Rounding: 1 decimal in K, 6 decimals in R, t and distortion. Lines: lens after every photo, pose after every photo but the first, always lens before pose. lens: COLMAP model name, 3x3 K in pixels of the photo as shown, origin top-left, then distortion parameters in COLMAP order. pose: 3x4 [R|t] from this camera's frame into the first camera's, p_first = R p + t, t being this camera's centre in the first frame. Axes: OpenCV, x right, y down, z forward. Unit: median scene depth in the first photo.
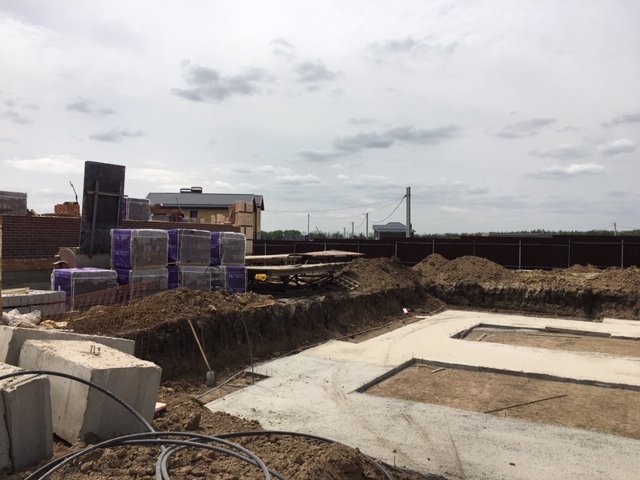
lens RADIAL K [[541.7, 0, 318.4], [0, 541.7, 241.5], [0, 0, 1]] dist [0.082491, -0.111987]
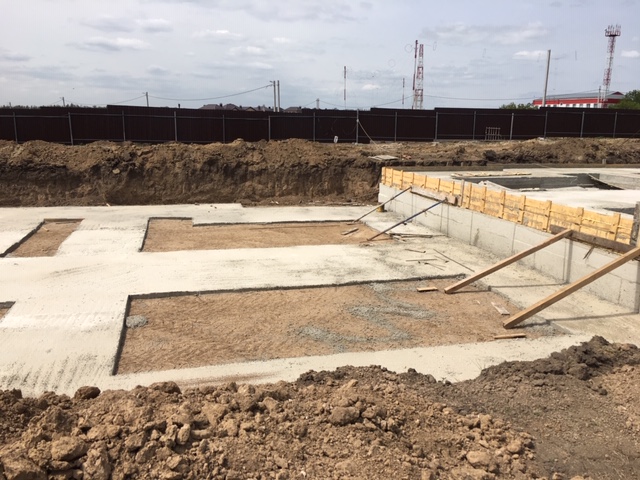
lens RADIAL K [[541.7, 0, 316.8], [0, 541.7, 240.4], [0, 0, 1]] dist [0.082491, -0.111987]
pose [[0.717832, -0.145607, 0.680819, 1.099624], [-0.006807, 0.976371, 0.215994, 0.003165], [-0.696183, -0.159682, 0.699880, -0.464079]]
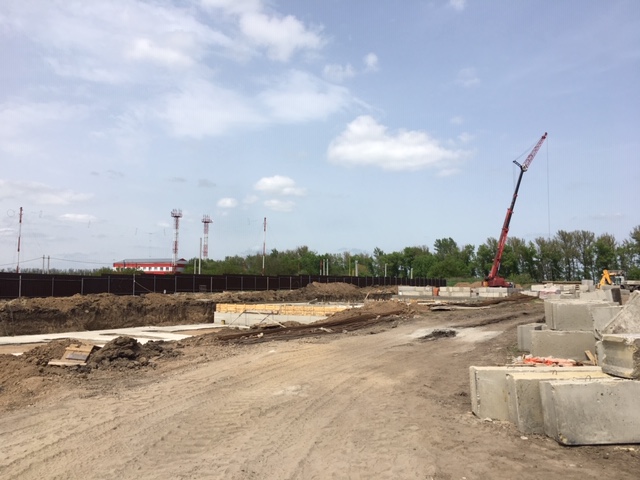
lens RADIAL K [[541.7, 0, 316.7], [0, 541.7, 239.8], [0, 0, 1]] dist [0.082491, -0.111987]
pose [[0.020704, 0.077328, 0.996791, -0.356073], [-0.007929, 0.996986, -0.077179, 0.001157], [-0.999754, -0.006306, 0.021255, -0.210695]]
